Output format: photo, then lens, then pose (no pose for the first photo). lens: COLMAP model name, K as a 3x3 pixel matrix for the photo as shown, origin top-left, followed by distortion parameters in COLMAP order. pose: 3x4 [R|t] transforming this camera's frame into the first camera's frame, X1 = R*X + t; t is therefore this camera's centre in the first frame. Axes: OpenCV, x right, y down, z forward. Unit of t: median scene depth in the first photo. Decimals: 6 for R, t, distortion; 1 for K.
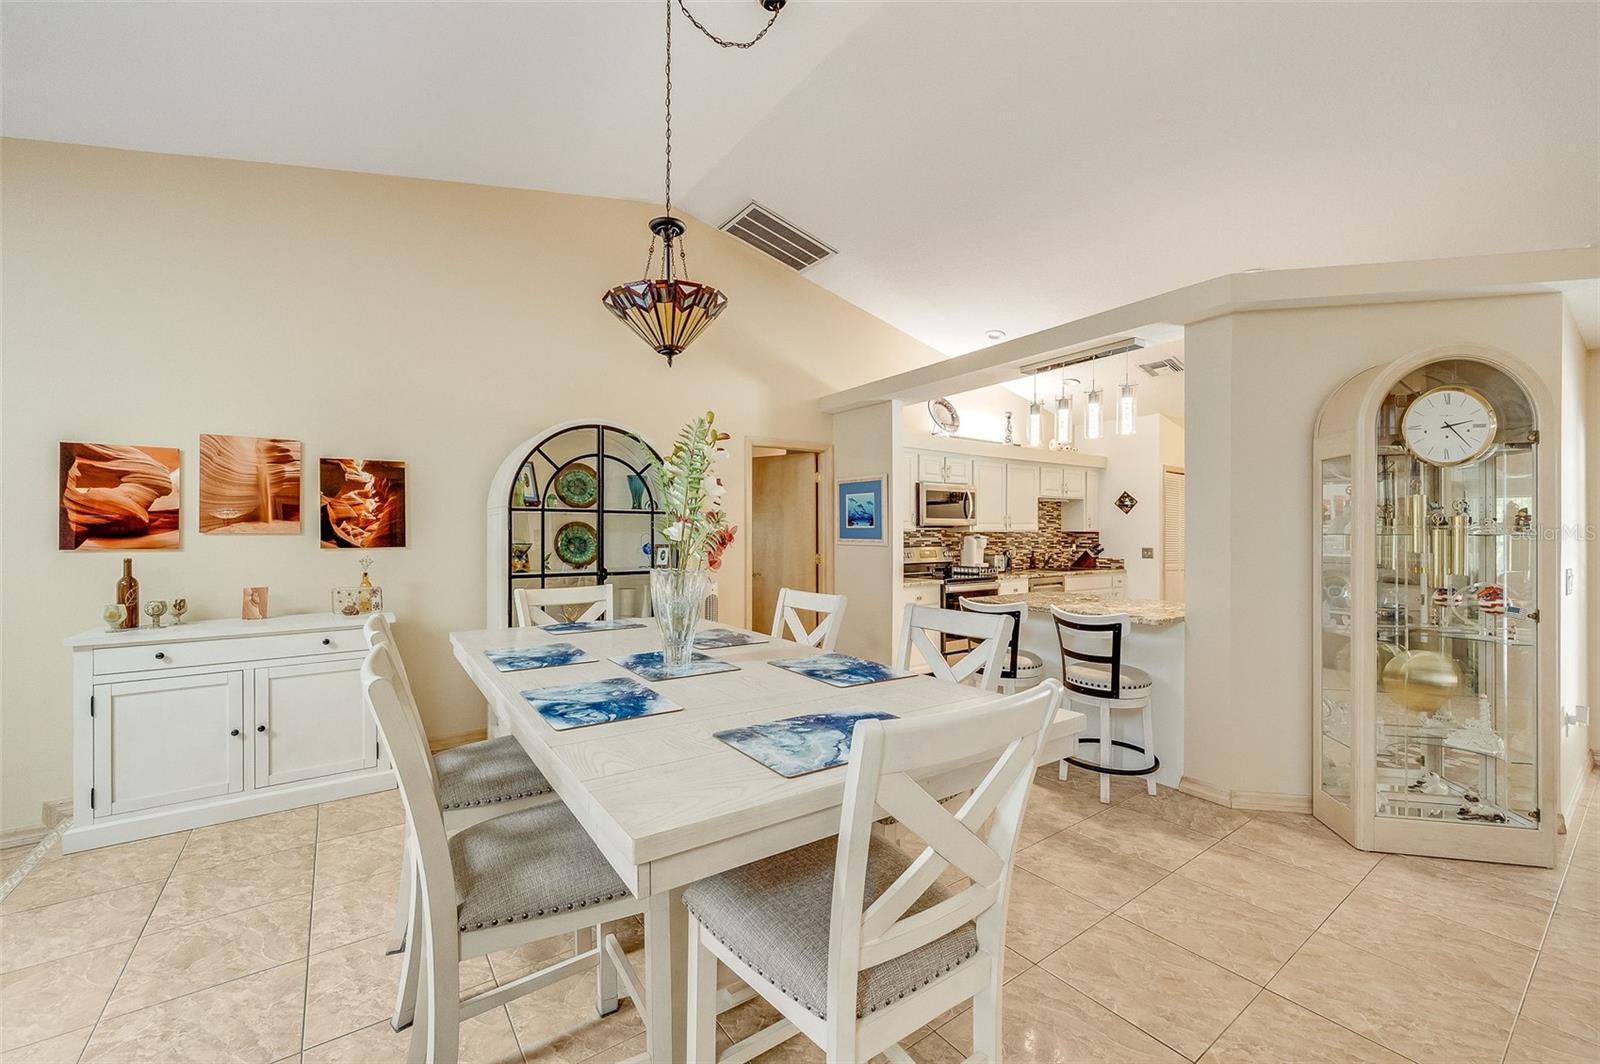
lens RADIAL K [[639.1, 0, 801.4], [0, 639.1, 530.4], [0, 0, 1]] dist [-0.002206, -0.000215]
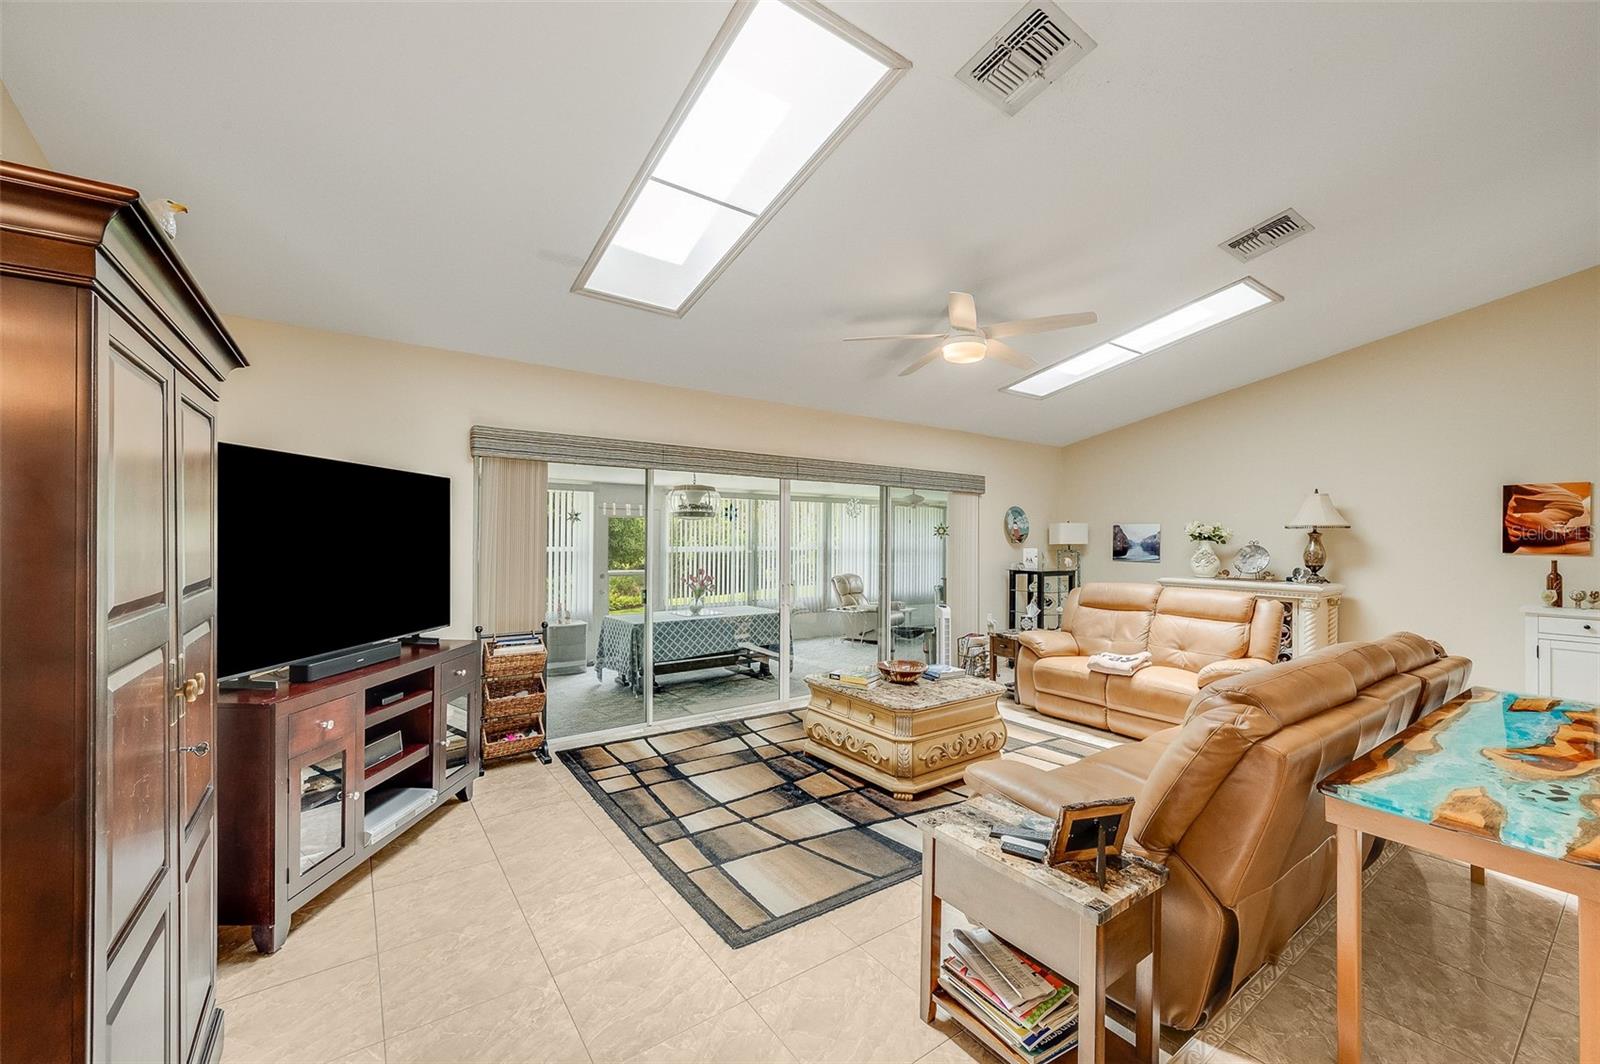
lens RADIAL K [[633.5, 0, 799.5], [0, 633.5, 535.6], [0, 0, 1]] dist [-0.000559, 0.000055]
pose [[-0.007097, 0.000335, -0.999975, 0.244246], [-0.007018, 0.999975, 0.000385, -0.000714], [0.999950, 0.007021, -0.007095, -0.423599]]
